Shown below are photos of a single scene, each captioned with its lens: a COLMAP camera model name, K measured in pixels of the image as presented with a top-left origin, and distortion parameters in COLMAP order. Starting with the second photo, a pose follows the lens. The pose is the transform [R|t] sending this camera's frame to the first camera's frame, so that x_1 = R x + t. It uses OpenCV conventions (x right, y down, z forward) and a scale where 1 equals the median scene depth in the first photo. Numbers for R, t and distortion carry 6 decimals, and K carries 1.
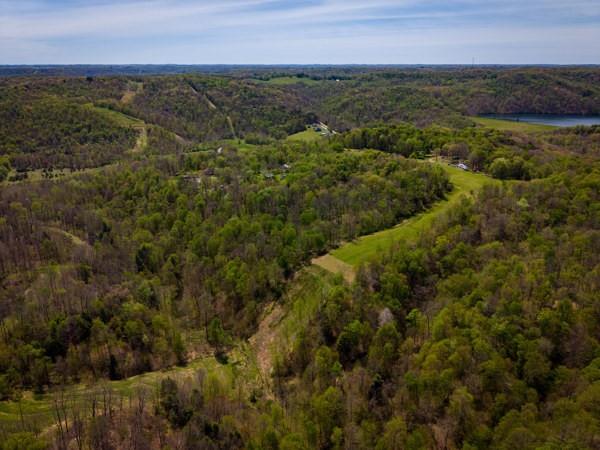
lens RADIAL K [[404.6, 0, 302.9], [0, 404.6, 224.8], [0, 0, 1]] dist [0.030493, -0.026742]
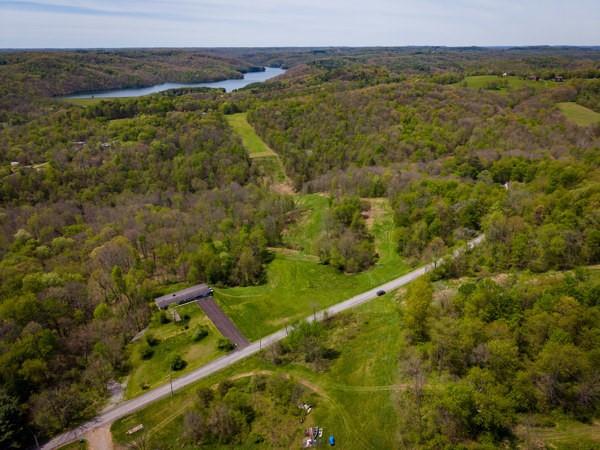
lens RADIAL K [[404.6, 0, 301.5], [0, 404.6, 233.3], [0, 0, 1]] dist [0.030493, -0.026742]
pose [[0.363865, -0.393262, 0.844362, -0.459223], [0.349290, 0.897959, 0.267704, -0.004106], [-0.863480, 0.197519, 0.464099, -0.005884]]
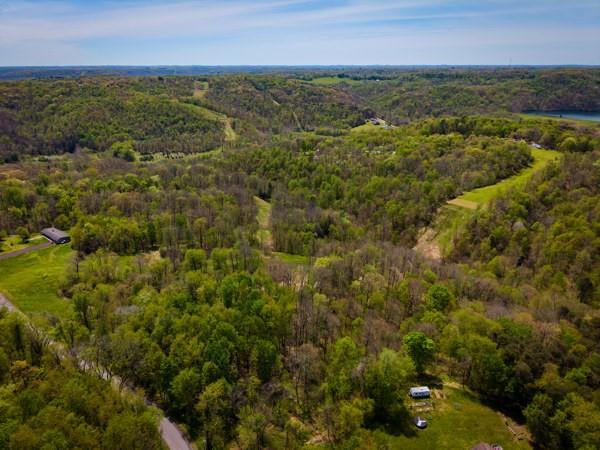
lens RADIAL K [[404.6, 0, 302.1], [0, 404.6, 229.8], [0, 0, 1]] dist [0.030493, -0.026742]
pose [[0.998953, 0.016703, -0.042597, -0.120260], [-0.016336, 0.999826, 0.008951, 0.051637], [0.042739, -0.008246, 0.999052, -0.128715]]
